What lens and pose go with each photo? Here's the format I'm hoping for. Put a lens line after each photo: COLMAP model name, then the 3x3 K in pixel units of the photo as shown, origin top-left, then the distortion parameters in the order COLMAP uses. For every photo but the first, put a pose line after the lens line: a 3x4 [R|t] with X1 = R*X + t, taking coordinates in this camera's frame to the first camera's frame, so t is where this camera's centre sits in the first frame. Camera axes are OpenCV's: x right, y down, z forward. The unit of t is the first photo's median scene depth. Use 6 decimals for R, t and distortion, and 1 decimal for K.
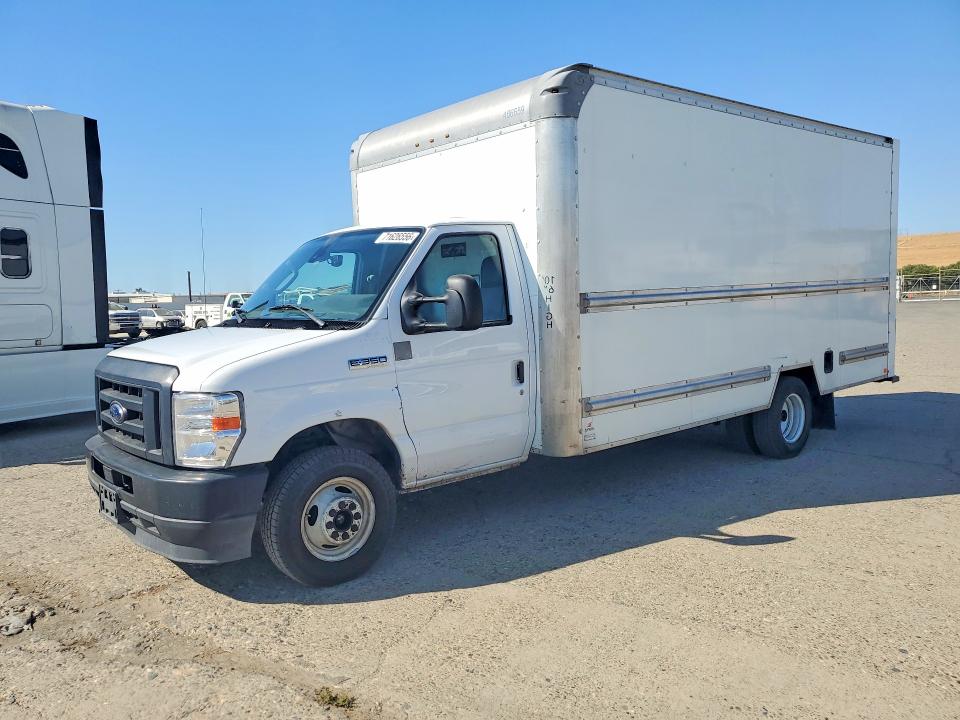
lens RADIAL K [[763.2, 0, 459.2], [0, 763.2, 372.9], [0, 0, 1]] dist [0.017391, -0.025535]
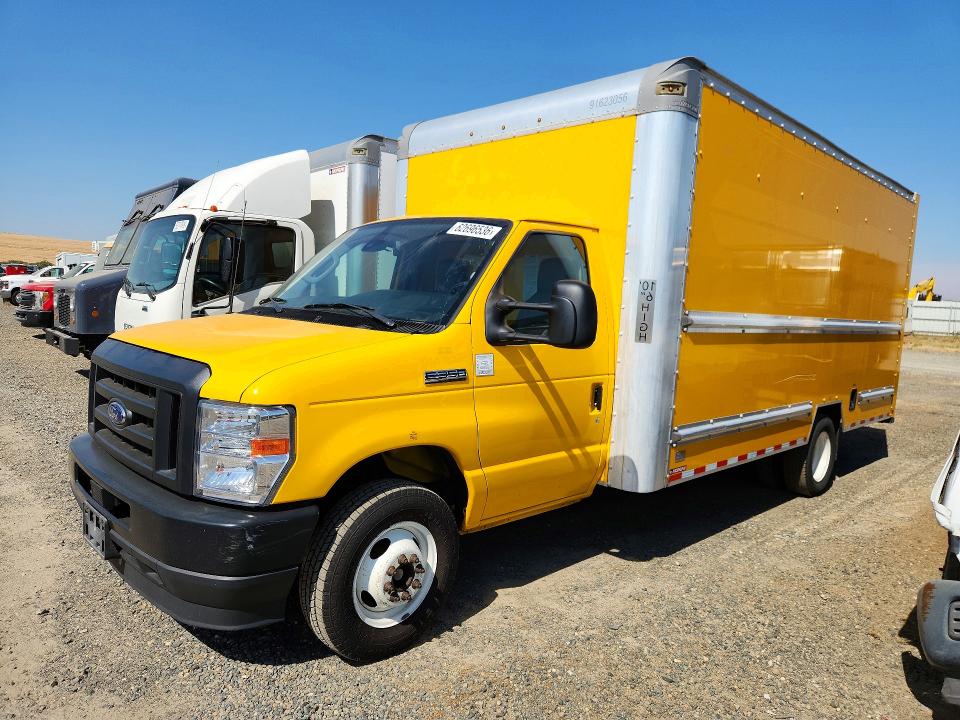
lens RADIAL K [[663.1, 0, 471.3], [0, 663.1, 349.0], [0, 0, 1]] dist [0.026111, 0.006088]
pose [[0.993536, 0.083316, 0.077099, -0.146189], [-0.081028, 0.996187, -0.032344, -0.021569], [-0.079499, 0.025888, 0.996499, 0.287822]]
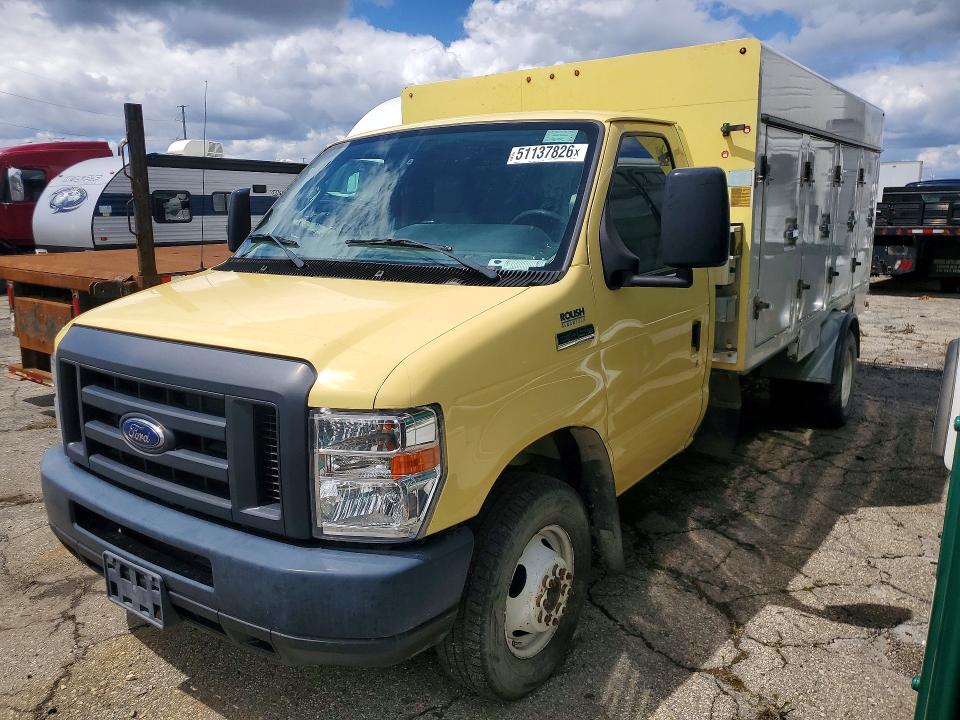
lens RADIAL K [[763.2, 0, 447.3], [0, 763.2, 344.1], [0, 0, 1]] dist [0.017391, -0.025535]
pose [[0.973452, -0.031231, 0.226749, -0.357977], [0.016476, 0.997639, 0.066675, -0.049953], [-0.228296, -0.061169, 0.971668, 0.400881]]
